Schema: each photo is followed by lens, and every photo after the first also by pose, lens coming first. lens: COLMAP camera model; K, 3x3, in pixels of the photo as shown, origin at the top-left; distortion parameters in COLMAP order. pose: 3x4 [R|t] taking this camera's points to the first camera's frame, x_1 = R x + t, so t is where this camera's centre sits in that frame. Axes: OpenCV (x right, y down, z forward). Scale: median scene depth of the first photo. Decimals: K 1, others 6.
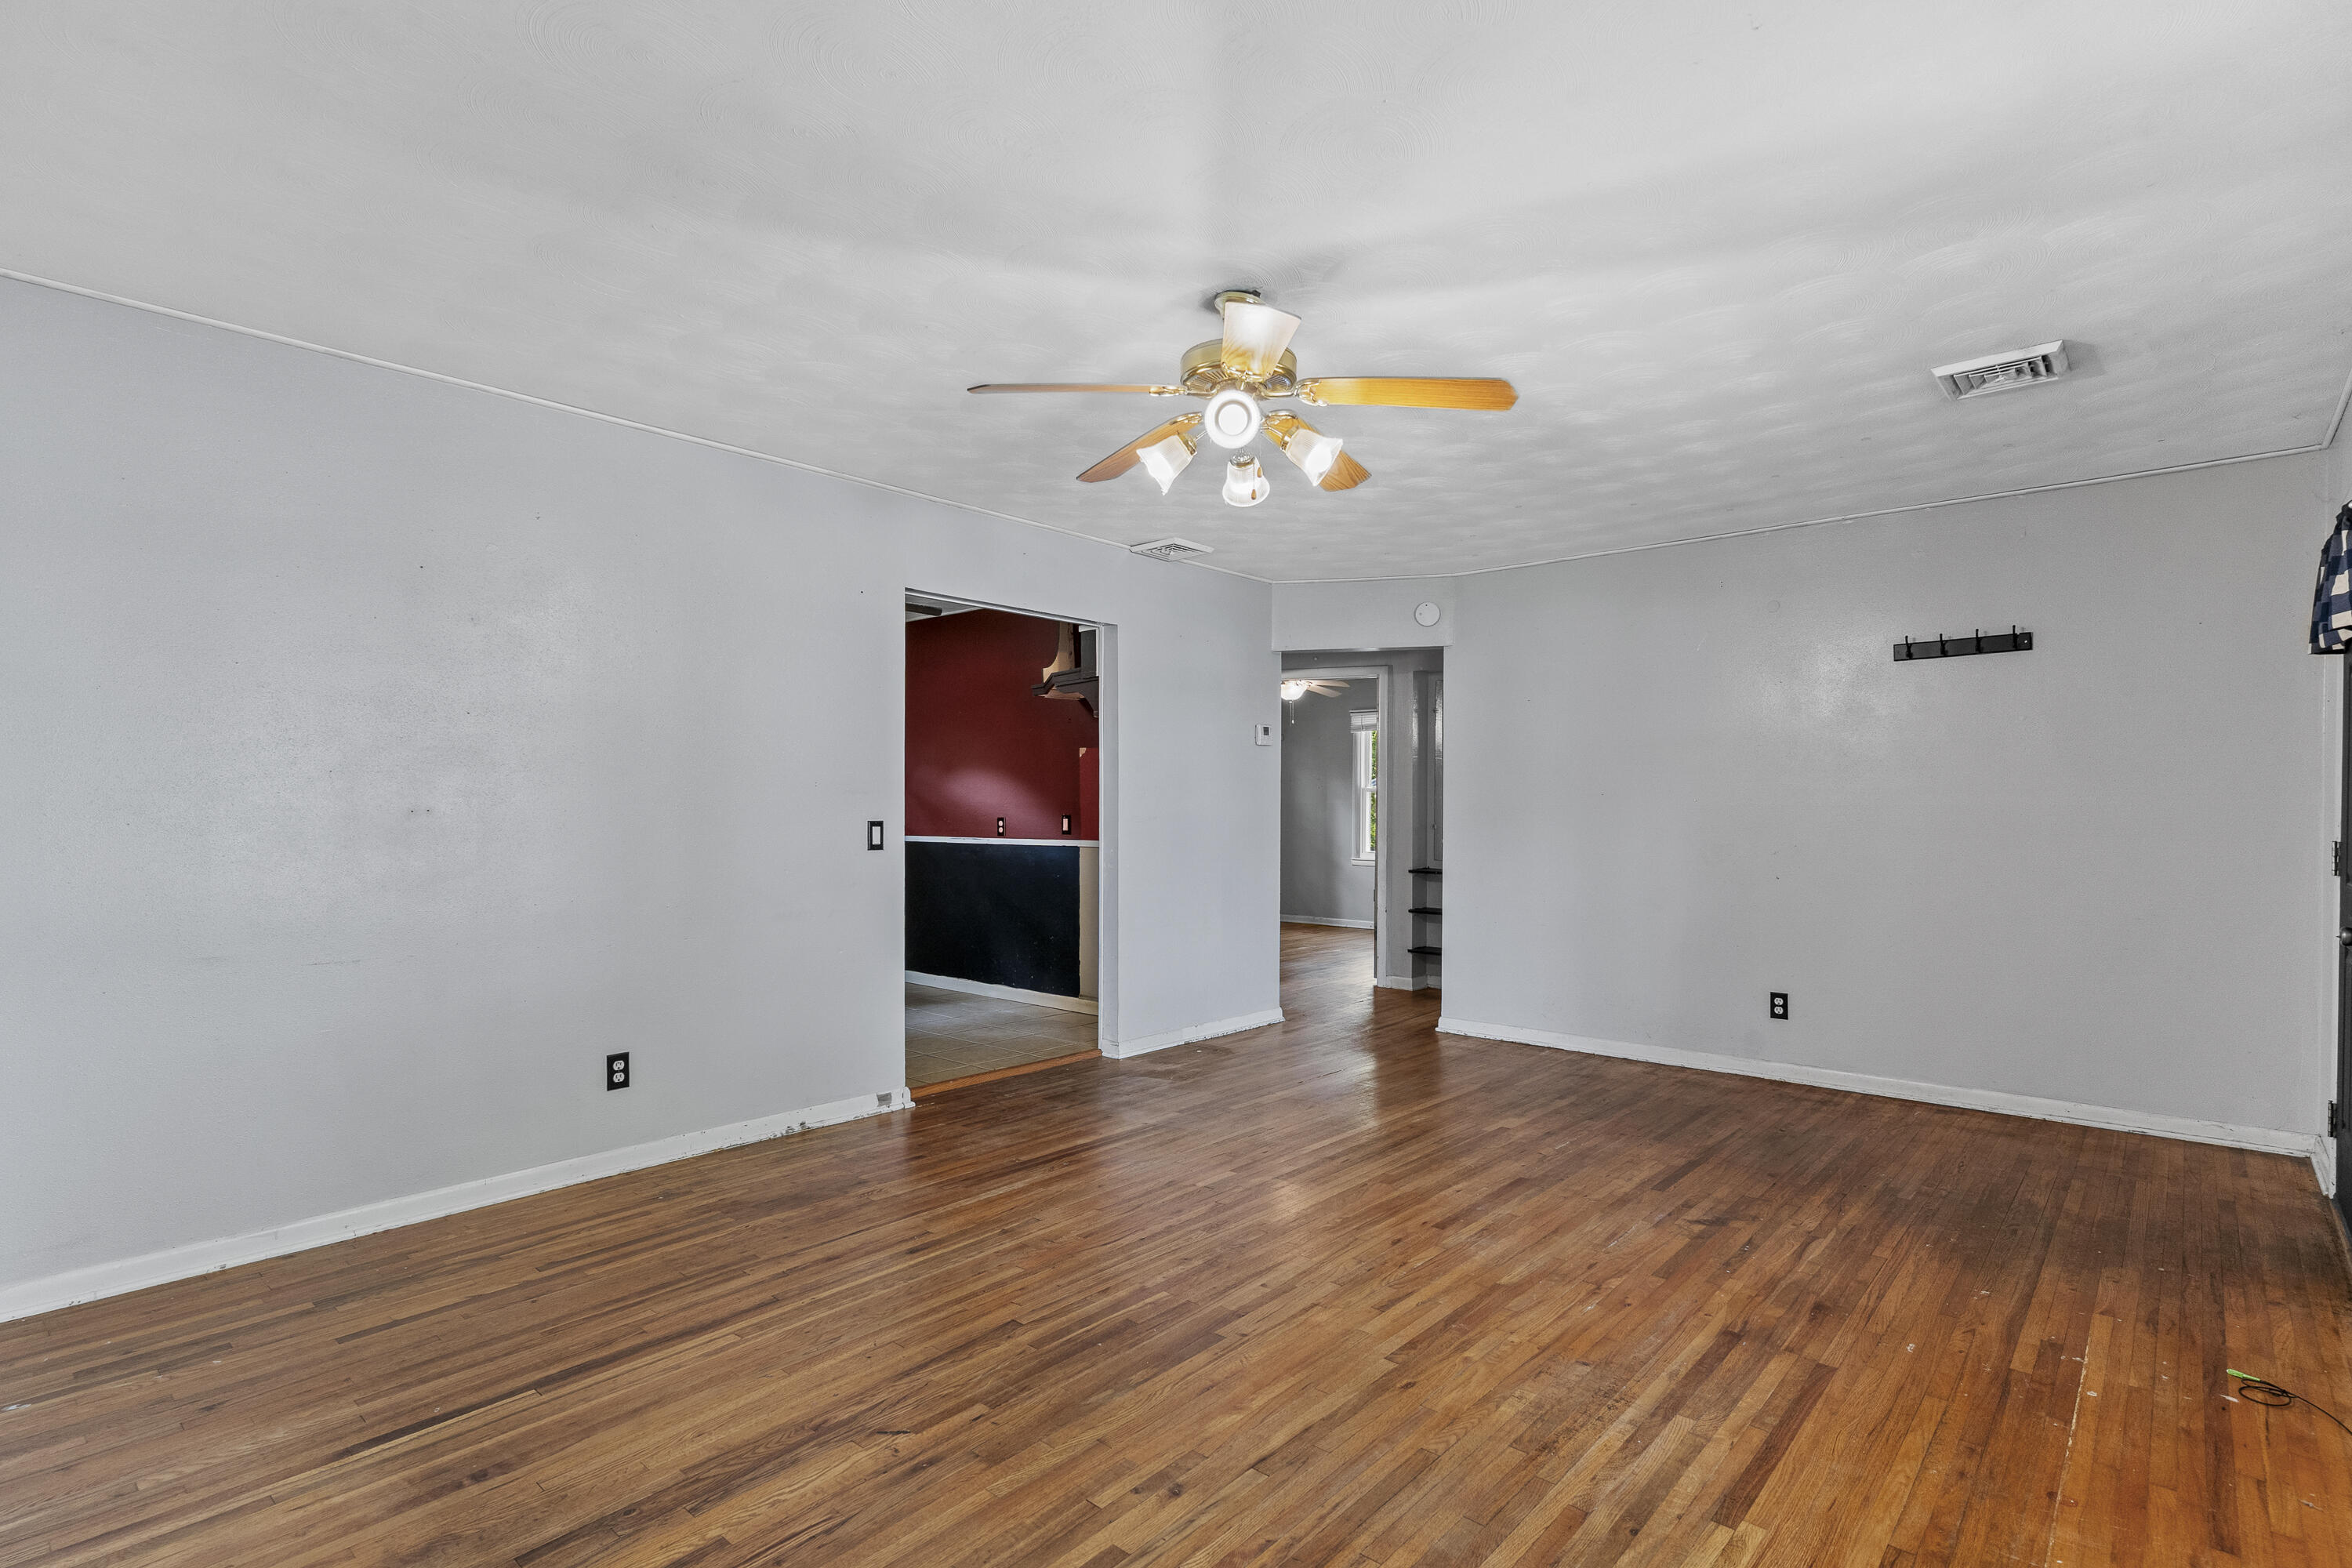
lens RADIAL K [[1145.8, 0, 1182.5], [0, 1145.8, 792.1], [0, 0, 1]] dist [-0.001018, -0.000070]
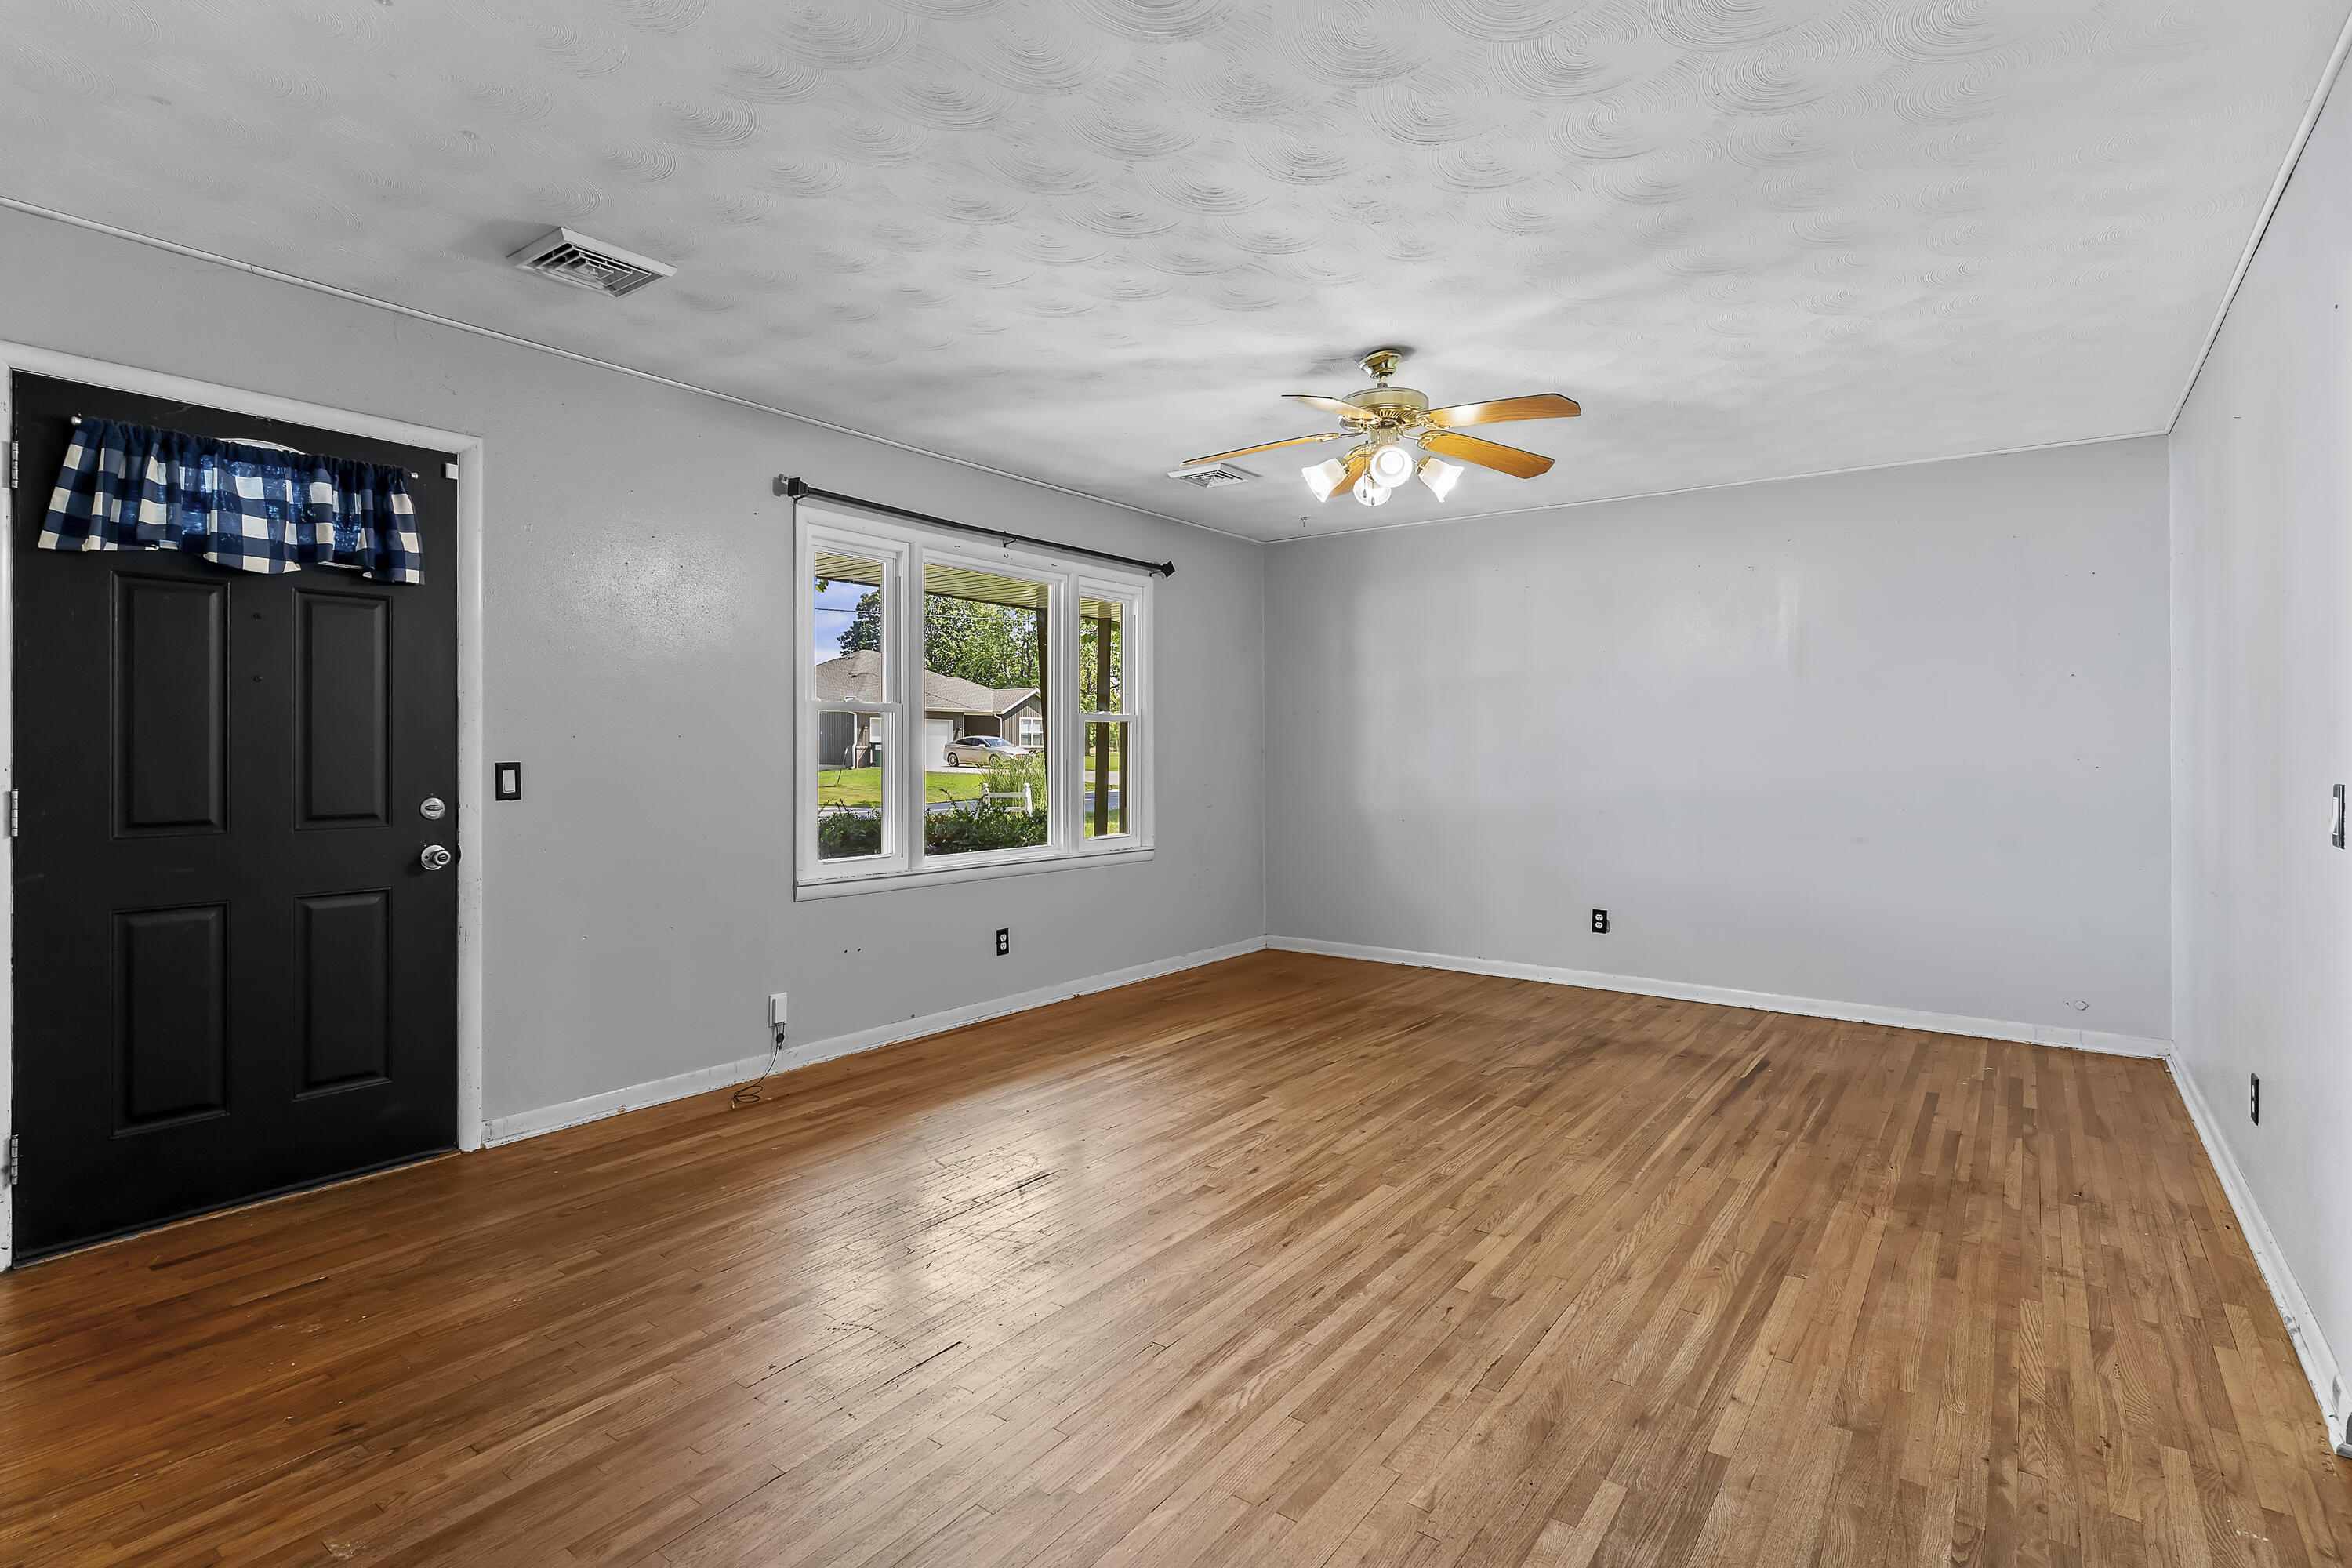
lens RADIAL K [[1145.8, 0, 1167.5], [0, 1145.8, 763.9], [0, 0, 1]] dist [-0.001018, -0.000070]
pose [[-0.997752, -0.002043, -0.066986, 0.330029], [-0.002348, 0.999987, 0.004468, 0.022458], [0.066976, 0.004615, -0.997744, 2.003030]]
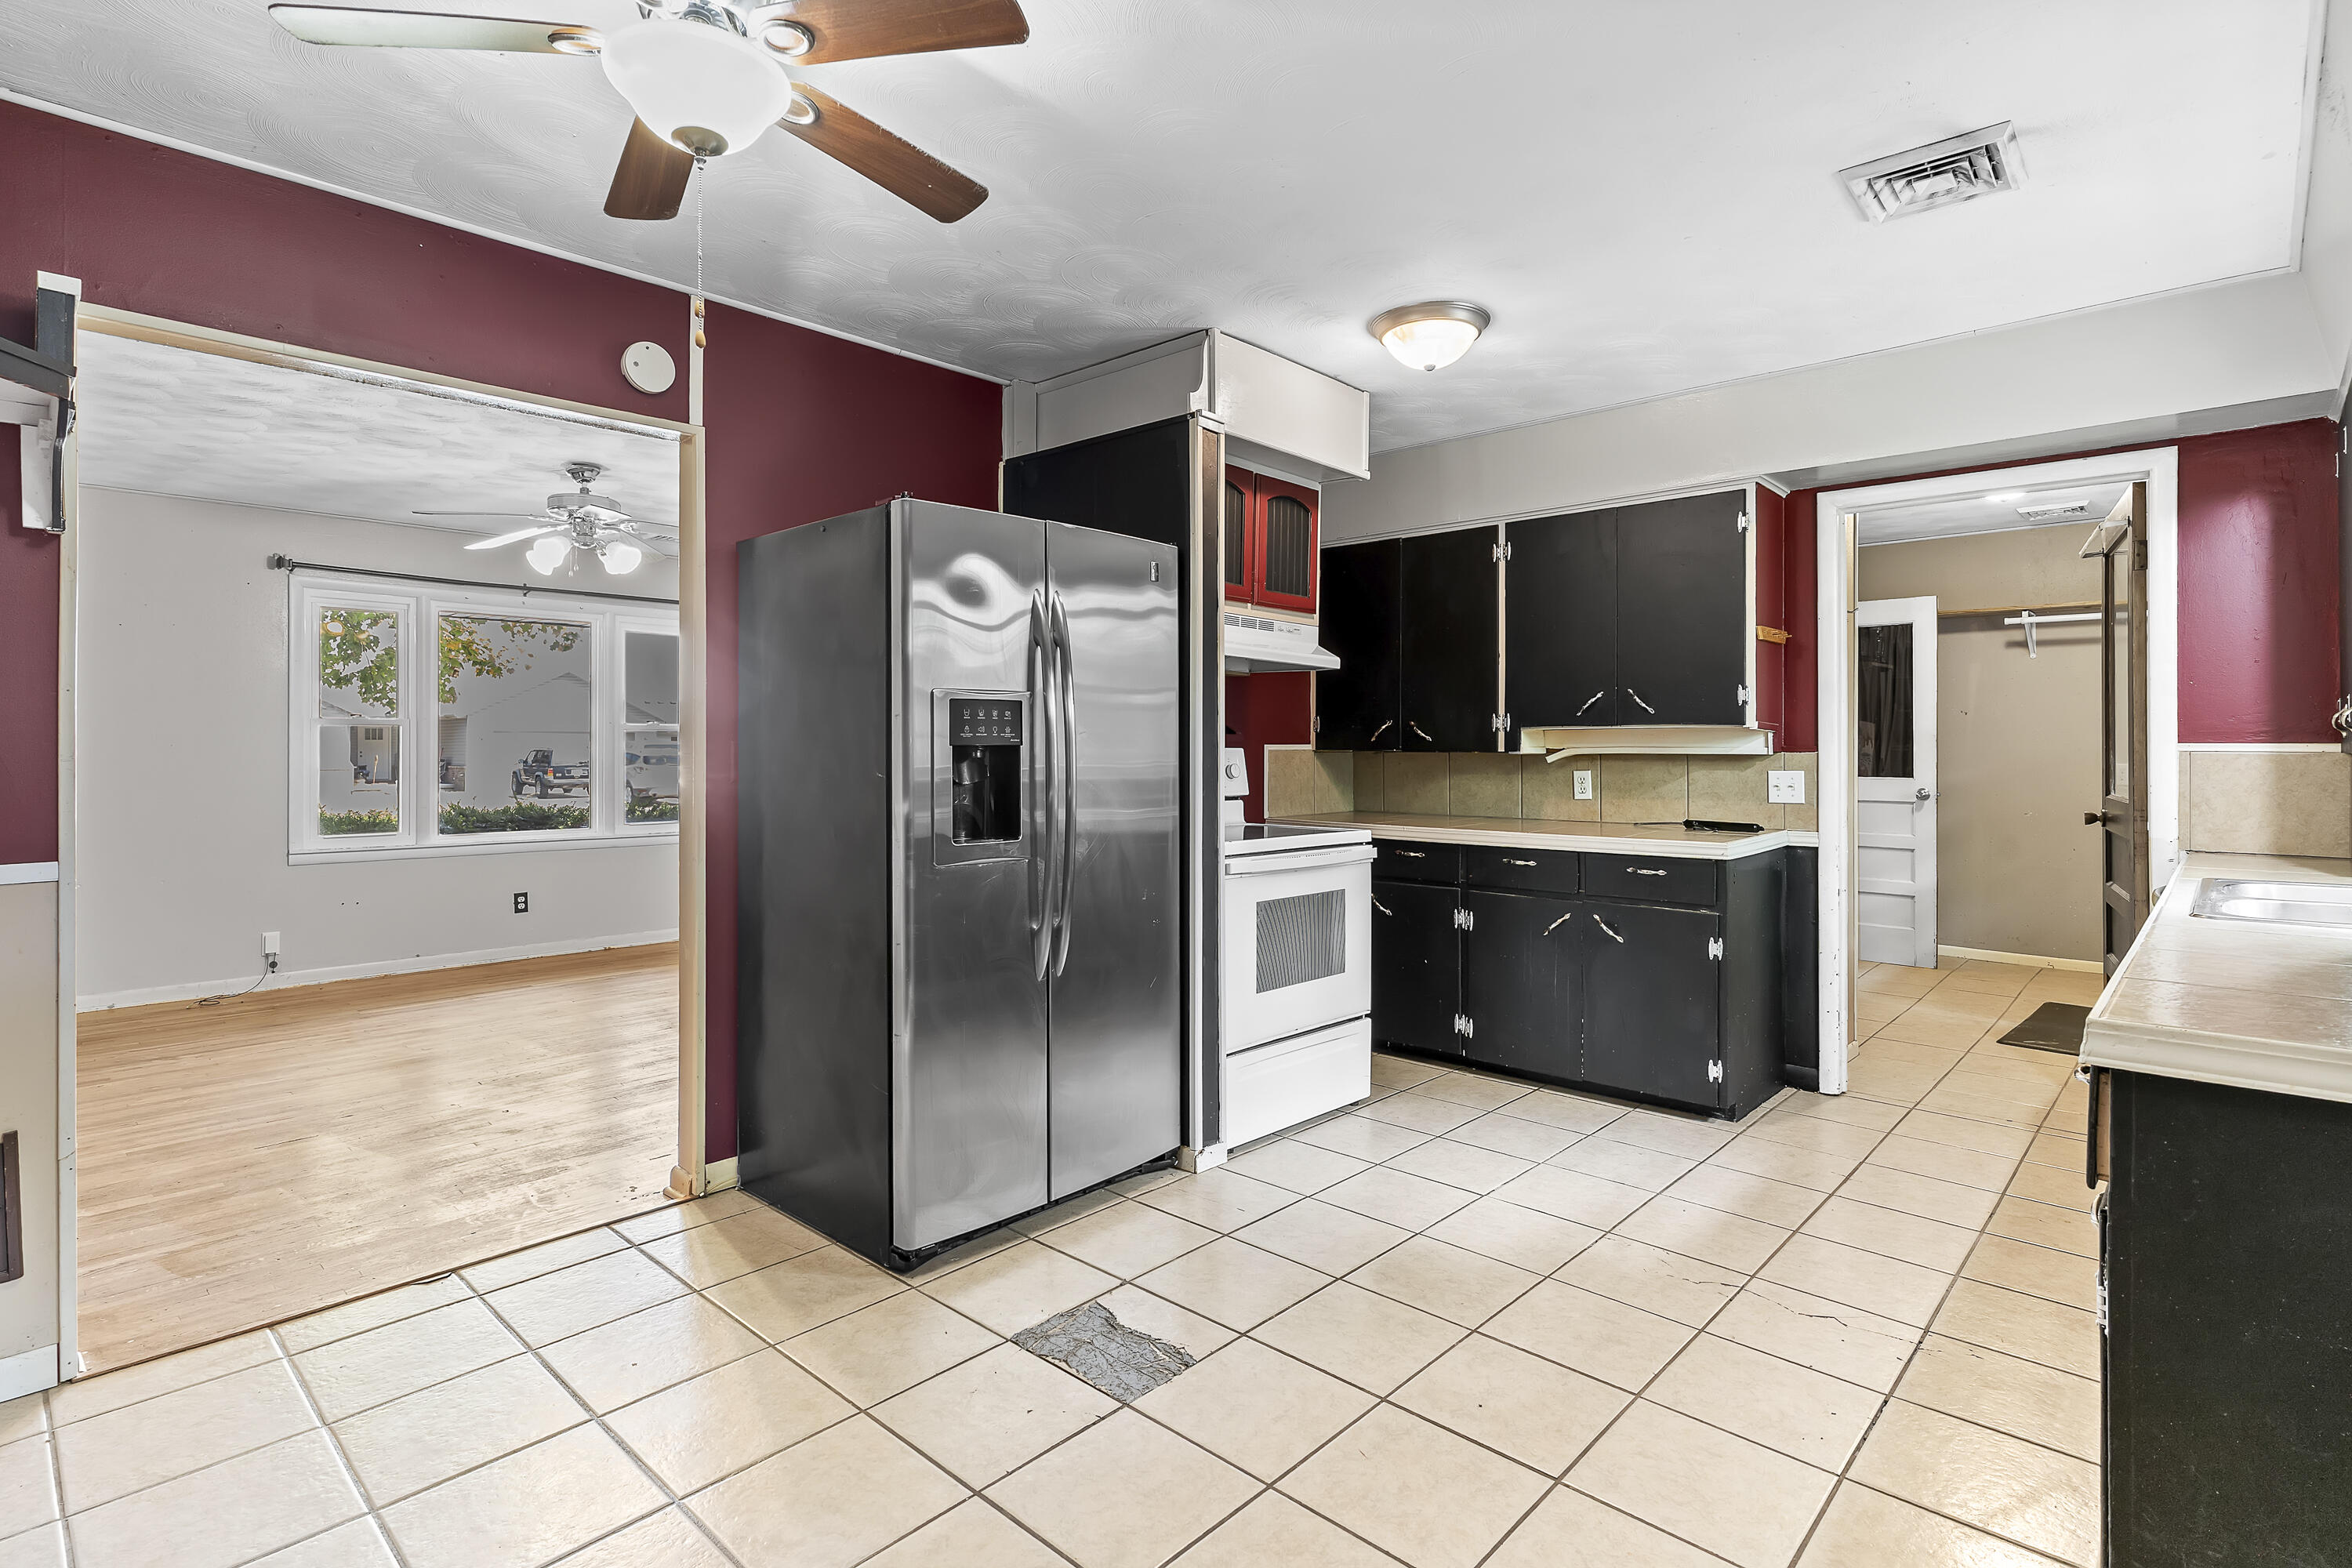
lens RADIAL K [[1145.8, 0, 1181.7], [0, 1145.8, 763.9], [0, 0, 1]] dist [-0.001018, -0.000070]
pose [[-0.999373, -0.001401, 0.035381, -0.836706], [-0.001223, 0.999986, 0.005066, 0.017267], [-0.035388, 0.005020, -0.999361, 2.421252]]
